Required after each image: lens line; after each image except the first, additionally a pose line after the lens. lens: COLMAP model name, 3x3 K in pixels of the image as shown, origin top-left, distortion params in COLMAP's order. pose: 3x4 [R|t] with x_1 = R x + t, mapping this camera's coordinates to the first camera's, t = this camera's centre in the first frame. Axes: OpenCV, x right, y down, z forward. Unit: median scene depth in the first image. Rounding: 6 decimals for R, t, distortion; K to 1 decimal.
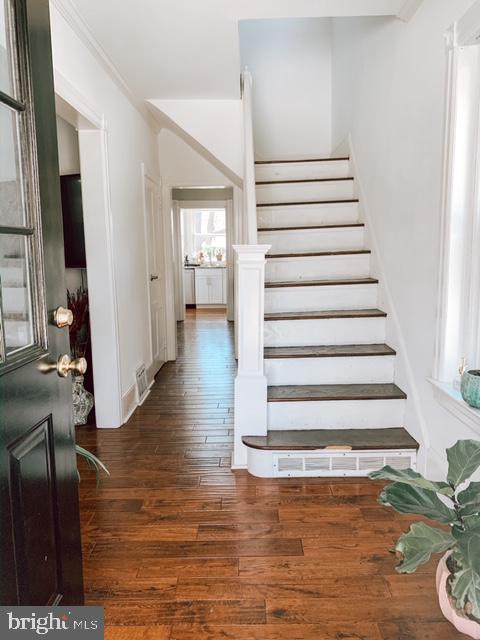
lens RADIAL K [[492.8, 0, 240.0], [0, 492.8, 320.0], [0, 0, 1]] dist [0.025870, -0.012297]
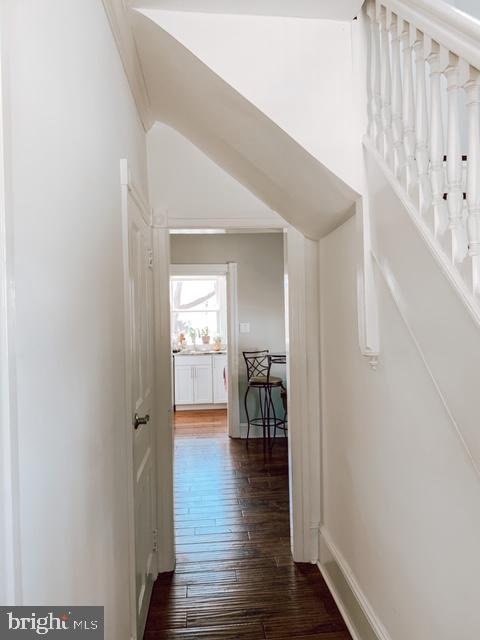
lens RADIAL K [[492.8, 0, 240.0], [0, 492.8, 320.0], [0, 0, 1]] dist [0.025870, -0.012297]
pose [[0.996216, -0.000700, 0.086914, -0.058176], [0.012969, 0.989971, -0.140672, -0.052158], [-0.085943, 0.141267, 0.986234, 0.256645]]
